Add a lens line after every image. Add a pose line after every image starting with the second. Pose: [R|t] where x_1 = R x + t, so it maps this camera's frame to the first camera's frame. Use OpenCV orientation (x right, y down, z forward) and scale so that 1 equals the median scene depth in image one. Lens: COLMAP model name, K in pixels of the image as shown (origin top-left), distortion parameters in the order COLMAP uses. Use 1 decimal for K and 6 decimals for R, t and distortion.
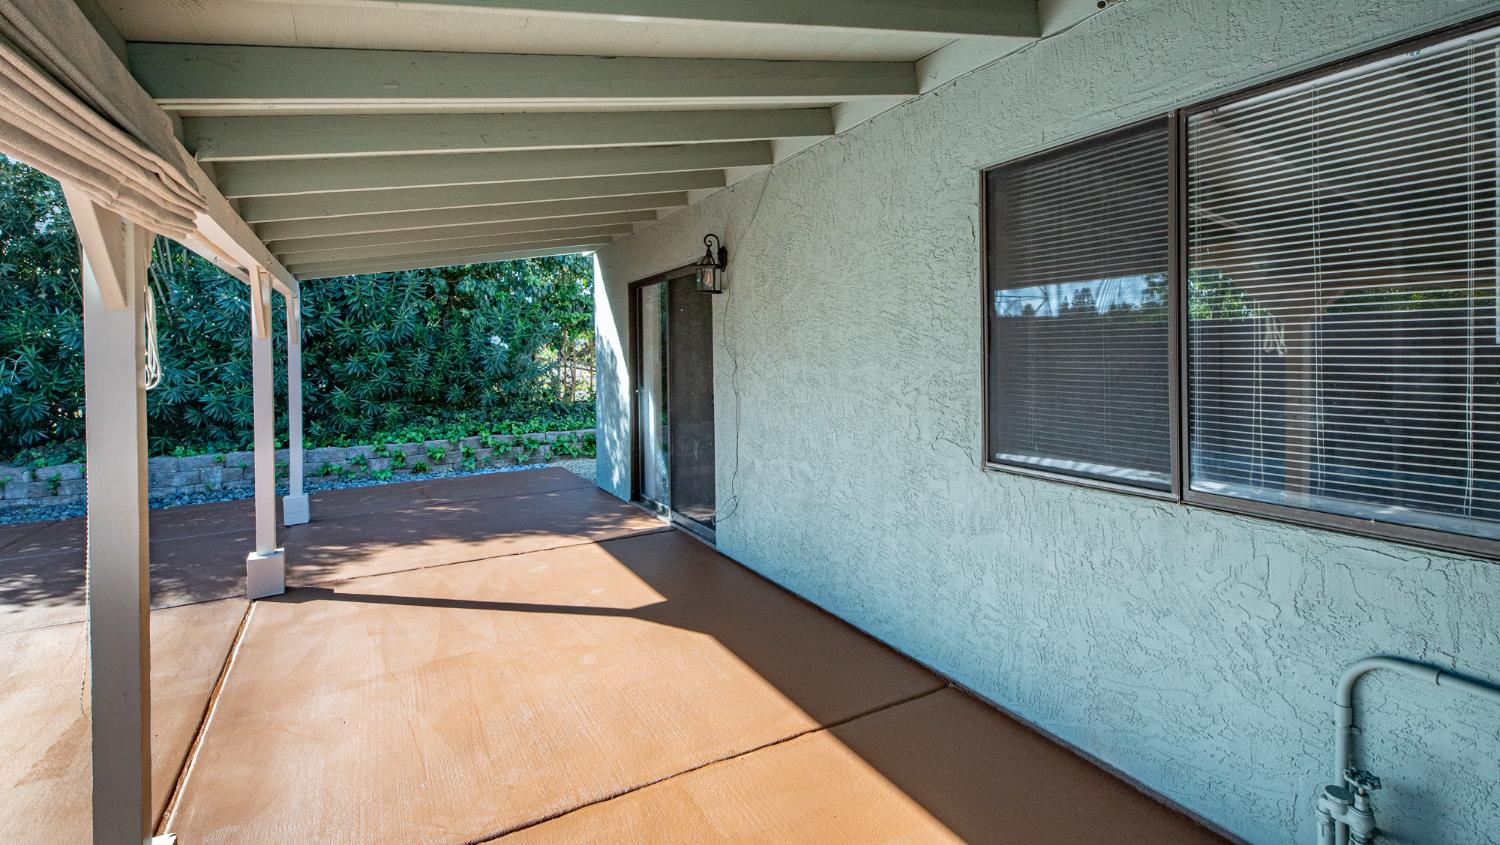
lens RADIAL K [[699.2, 0, 748.2], [0, 699.2, 357.0], [0, 0, 1]] dist [-0.011497, -0.000398]
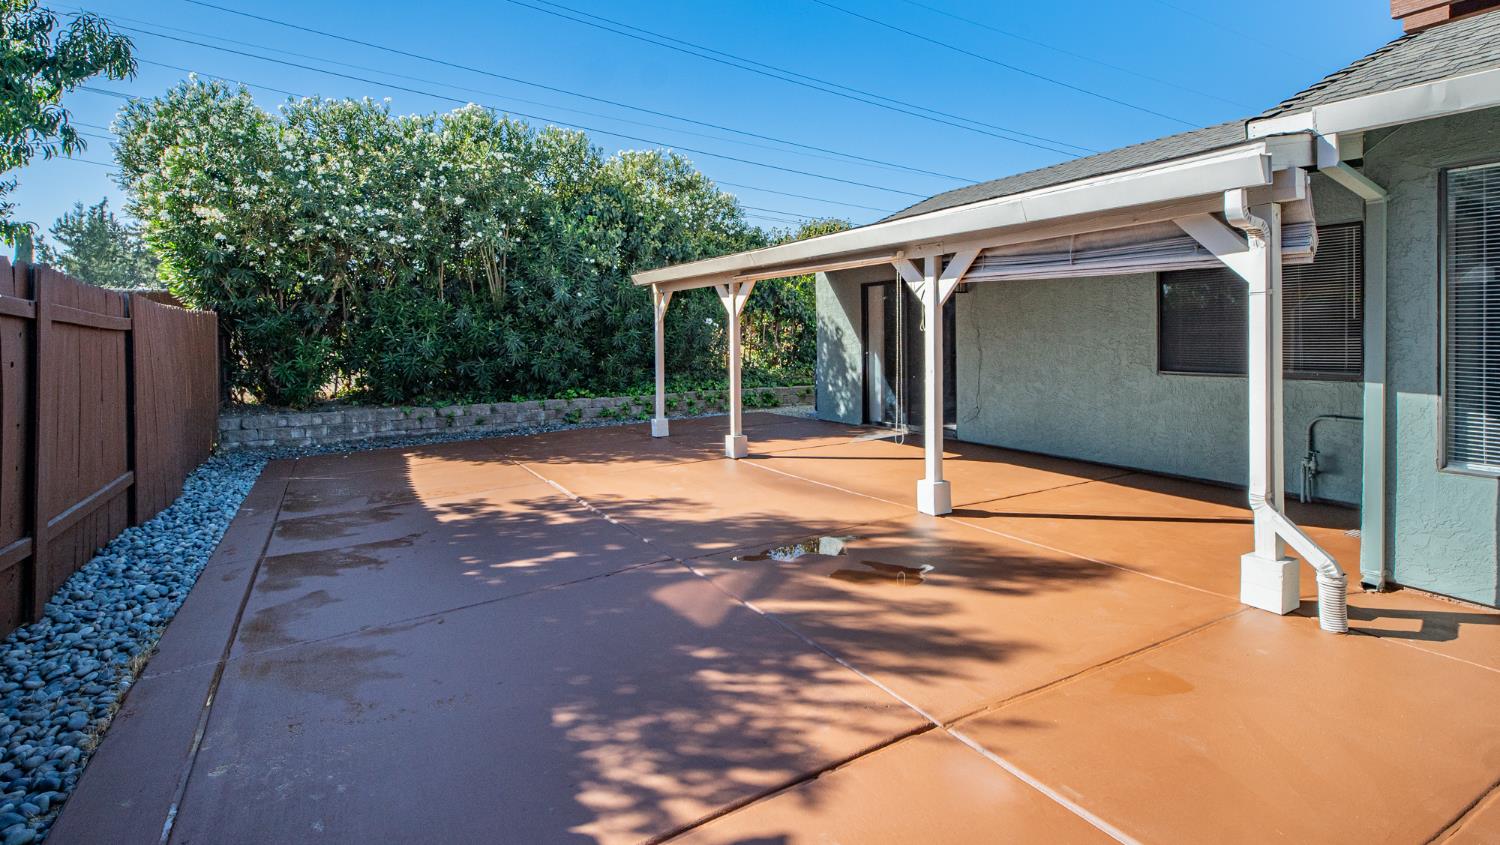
lens RADIAL K [[699.2, 0, 748.2], [0, 699.2, 357.0], [0, 0, 1]] dist [-0.011497, -0.000398]
pose [[0.999717, -0.001228, 0.023778, -0.415168], [0.000662, 0.999717, 0.023782, 0.018544], [-0.023800, -0.023759, 0.999434, -0.491076]]
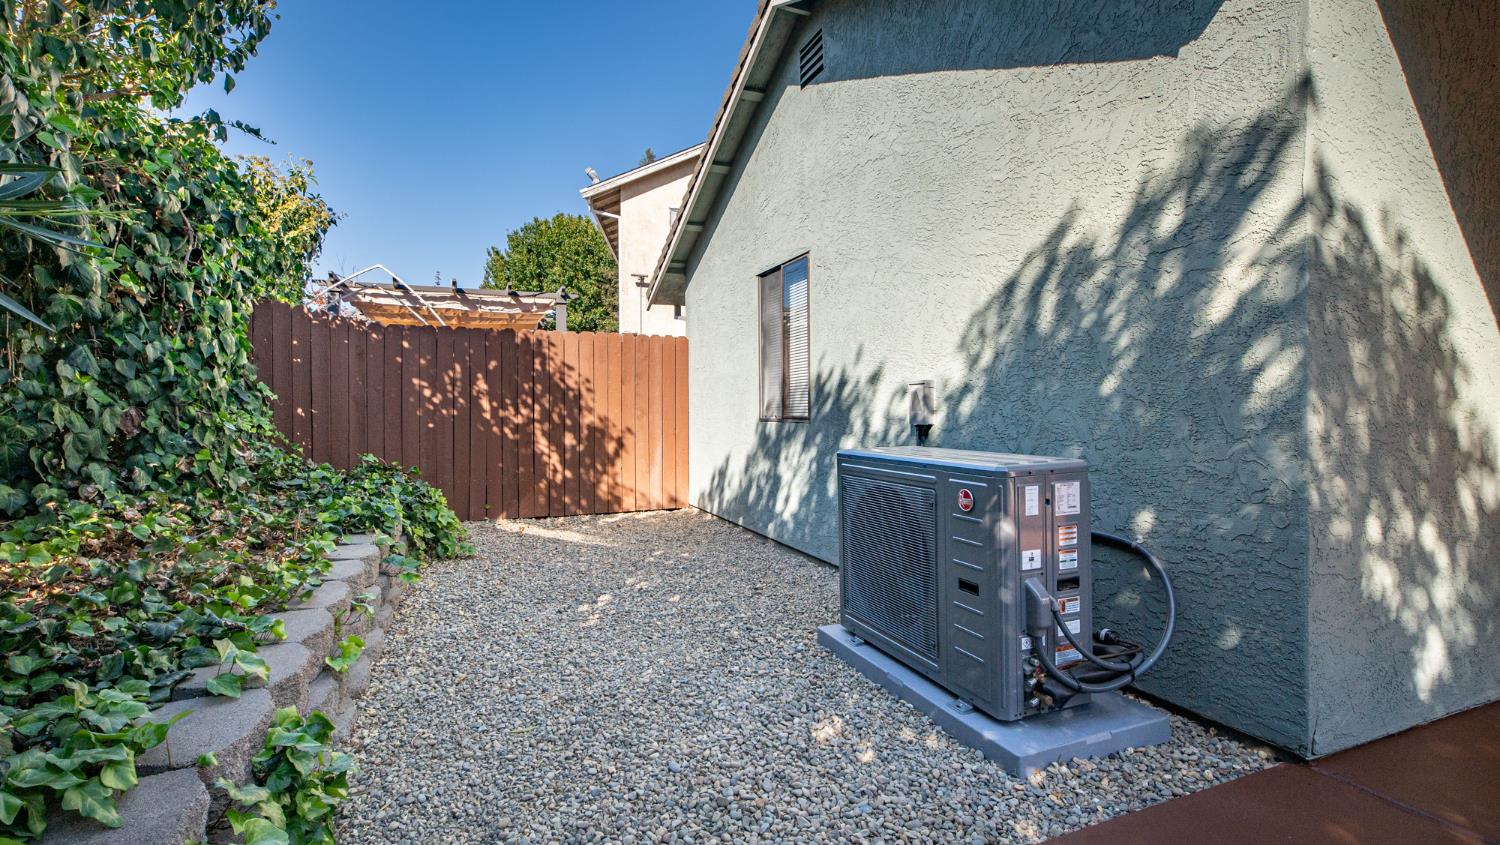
lens RADIAL K [[600.3, 0, 750.0], [0, 600.3, 422.5], [0, 0, 1]] dist [0.026581, 0.000065]
pose [[0.098881, 0.003162, 0.995094, -0.487157], [0.005242, 0.999979, -0.003698, 0.057210], [-0.995085, 0.005582, 0.098862, 1.222557]]
